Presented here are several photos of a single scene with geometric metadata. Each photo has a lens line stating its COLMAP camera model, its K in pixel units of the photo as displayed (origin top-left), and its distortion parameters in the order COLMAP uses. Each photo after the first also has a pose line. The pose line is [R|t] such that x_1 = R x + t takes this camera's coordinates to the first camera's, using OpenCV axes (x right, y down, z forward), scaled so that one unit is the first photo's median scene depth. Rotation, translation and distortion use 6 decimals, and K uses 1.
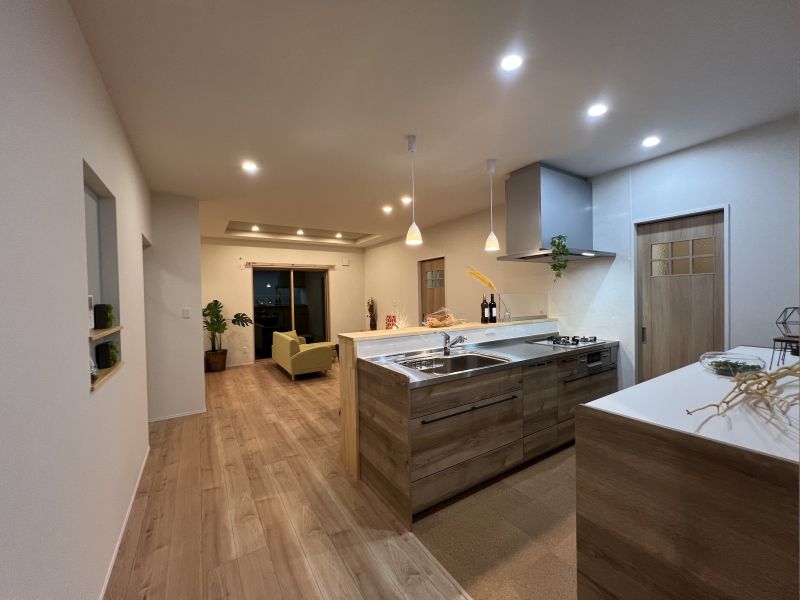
lens RADIAL K [[320.7, 0, 400.0], [0, 320.7, 300.0], [0, 0, 1]] dist [-0.001908, -0.000414]
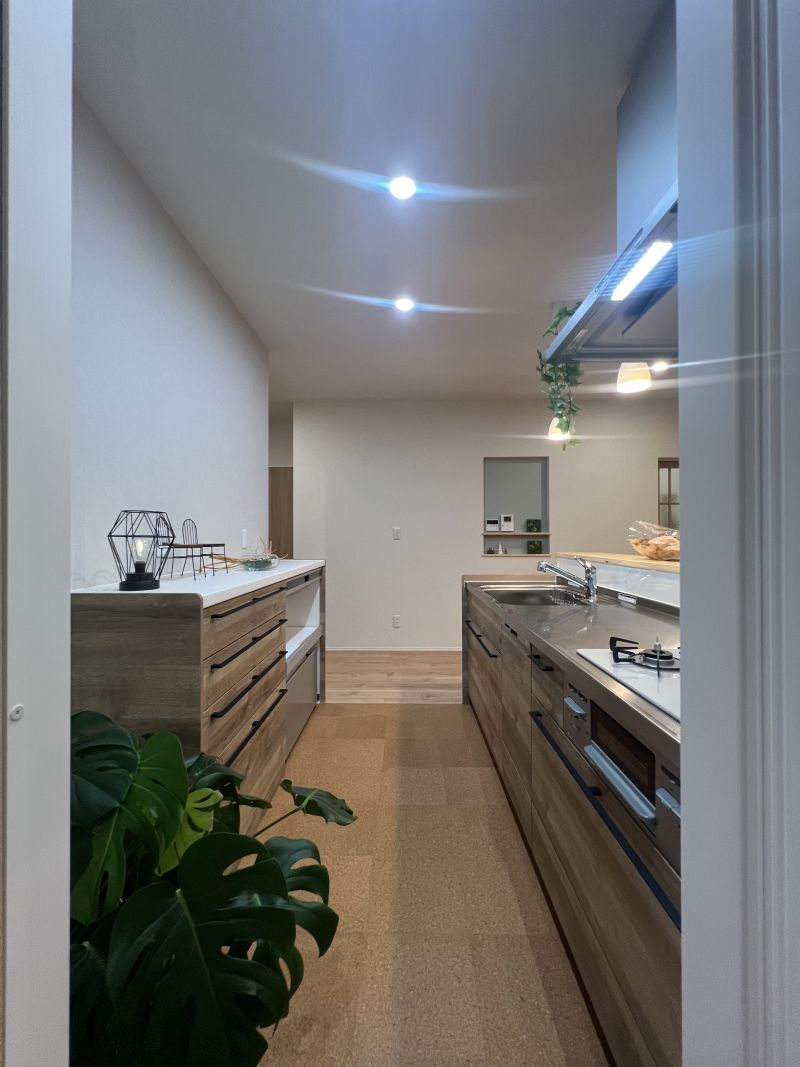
lens RADIAL K [[427.7, 0, 400.0], [0, 427.7, 533.5], [0, 0, 1]] dist [-0.001908, -0.000414]
pose [[-0.548363, 0.016712, -0.836073, 0.972568], [0.003587, 0.999838, 0.017633, 0.031760], [0.836232, 0.006671, -0.548335, 1.085316]]
